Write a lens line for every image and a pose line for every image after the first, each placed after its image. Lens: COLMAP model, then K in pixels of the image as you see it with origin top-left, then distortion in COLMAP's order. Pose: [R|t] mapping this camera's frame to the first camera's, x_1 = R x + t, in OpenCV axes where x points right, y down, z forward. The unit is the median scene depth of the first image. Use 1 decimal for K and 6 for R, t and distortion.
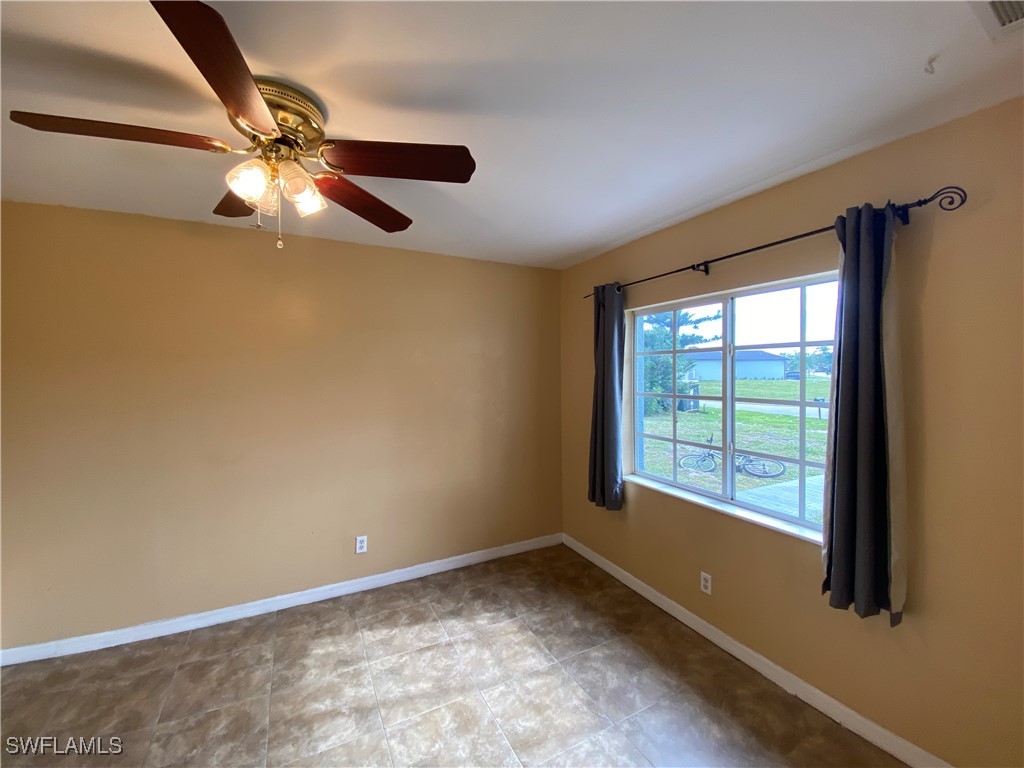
lens RADIAL K [[413.5, 0, 492.6], [0, 413.5, 382.6], [0, 0, 1]] dist [0.019966, -0.019378]
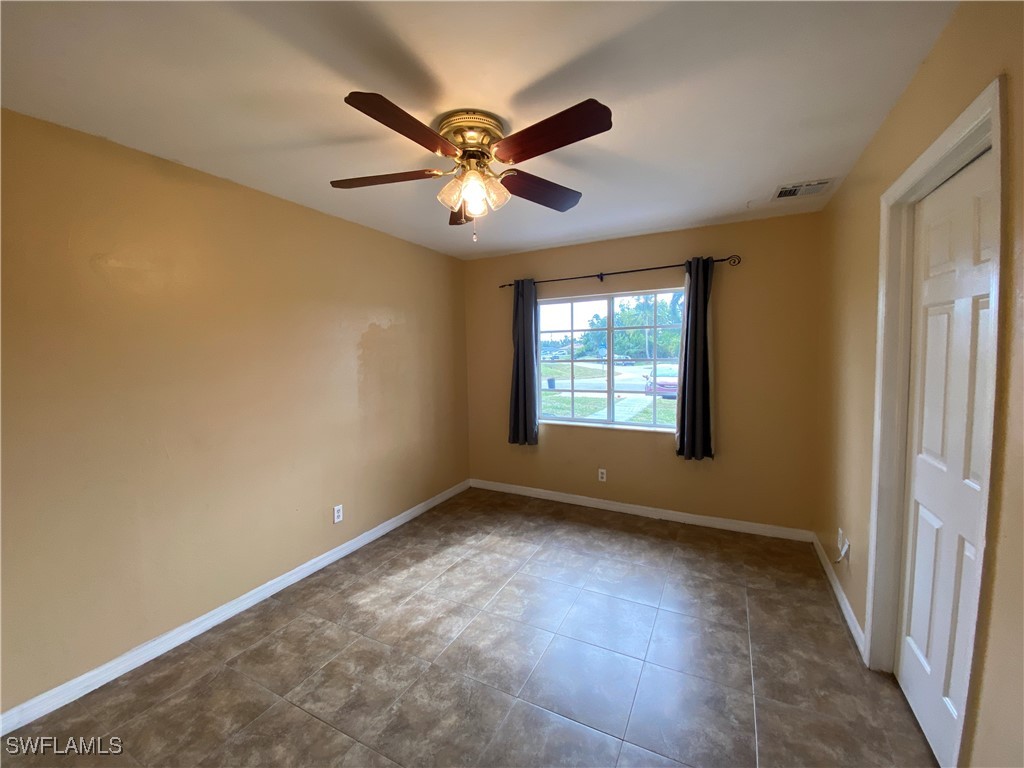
lens RADIAL K [[413.5, 0, 500.6], [0, 413.5, 384.7], [0, 0, 1]] dist [0.019966, -0.019378]
pose [[0.815081, -0.050554, 0.577138, -0.682956], [0.026976, 0.998417, 0.049357, 0.041635], [-0.578719, -0.024661, 0.815154, -0.064156]]
